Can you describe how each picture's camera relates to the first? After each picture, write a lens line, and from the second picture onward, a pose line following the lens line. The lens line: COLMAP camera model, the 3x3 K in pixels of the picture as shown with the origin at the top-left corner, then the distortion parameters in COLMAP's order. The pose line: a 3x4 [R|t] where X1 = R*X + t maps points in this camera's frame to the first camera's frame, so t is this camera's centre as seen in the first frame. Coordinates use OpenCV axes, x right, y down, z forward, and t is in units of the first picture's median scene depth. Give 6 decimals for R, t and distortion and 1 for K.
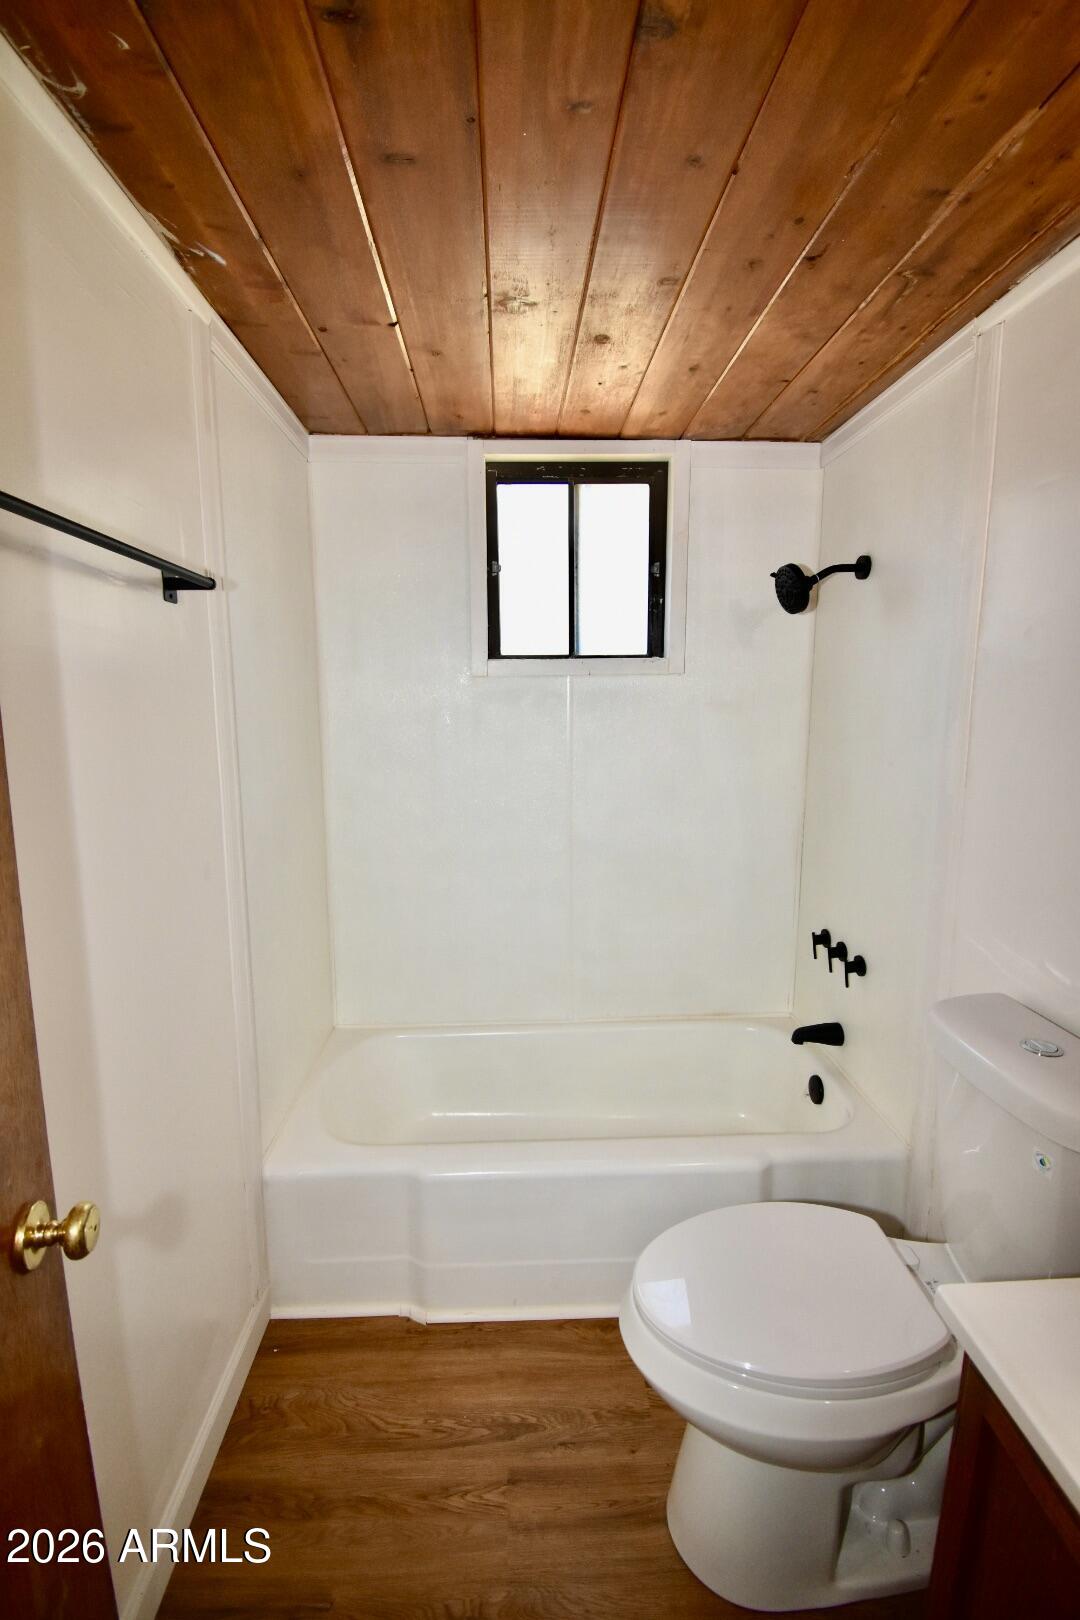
lens RADIAL K [[710.8, 0, 537.4], [0, 710.8, 799.2], [0, 0, 1]] dist [0.021521, -0.026986]
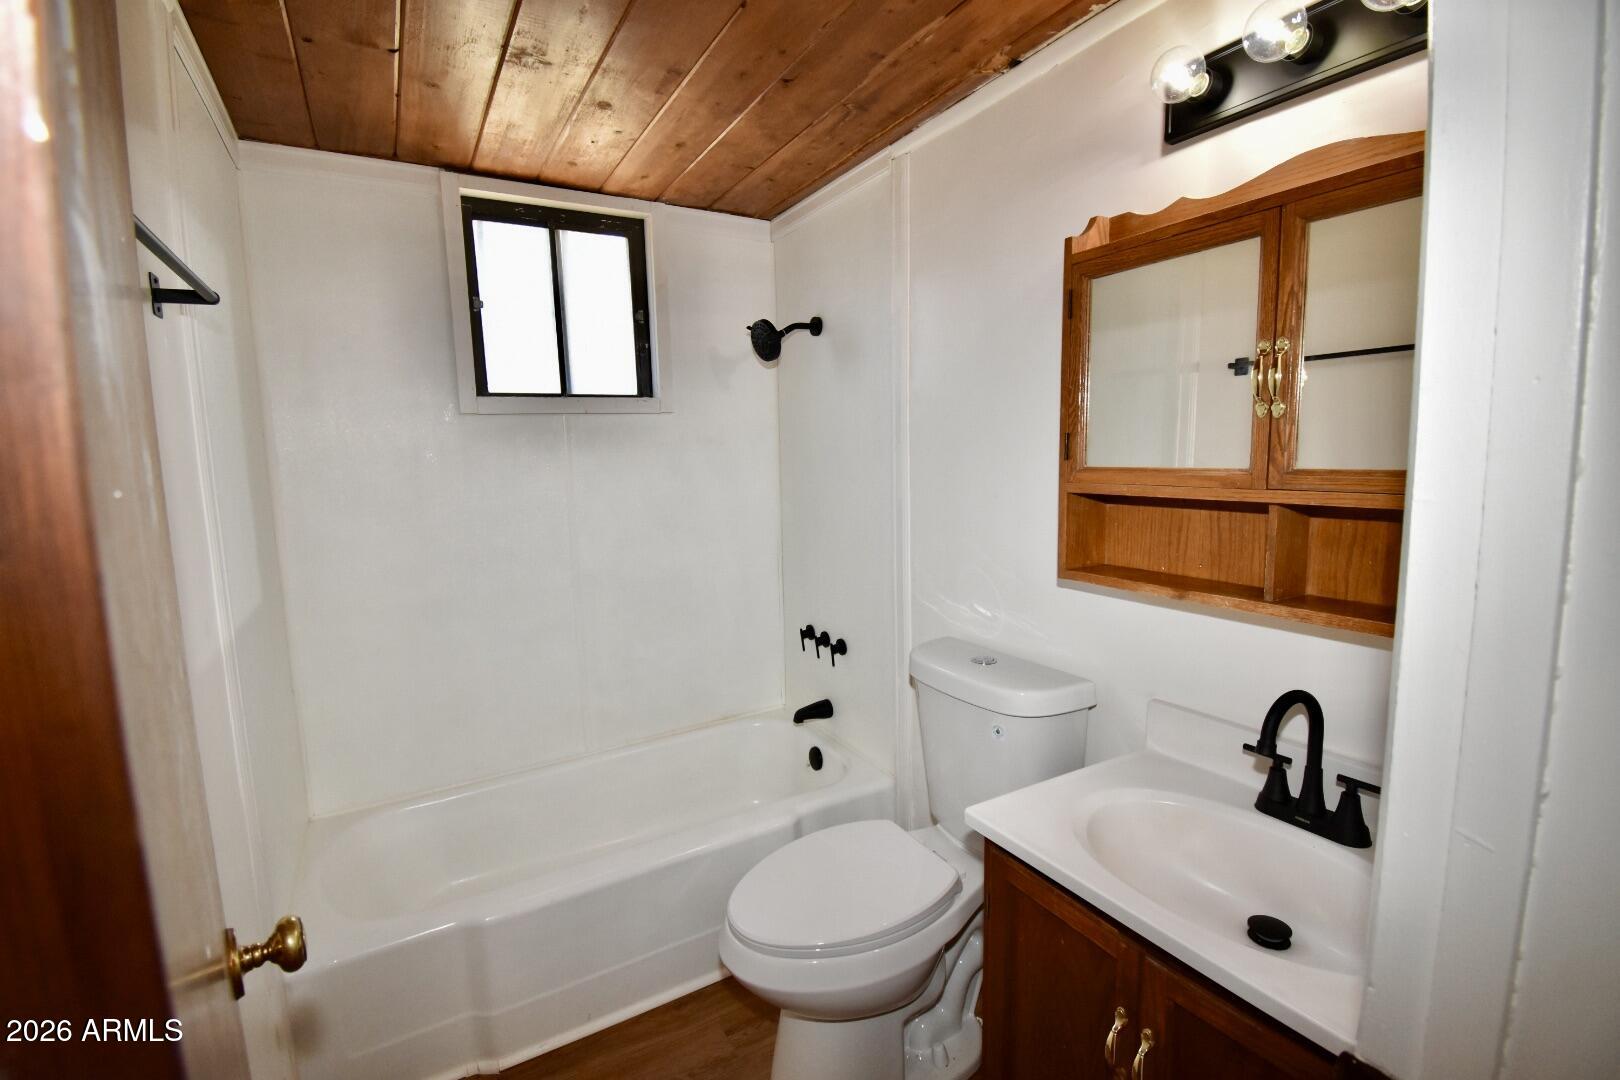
lens RADIAL K [[710.8, 0, 816.6], [0, 710.8, 531.1], [0, 0, 1]] dist [0.021521, -0.026986]
pose [[0.881248, -0.073827, 0.466853, -0.146779], [0.087399, 0.996146, -0.007449, 0.039159], [-0.464503, 0.047367, 0.884304, -0.078714]]
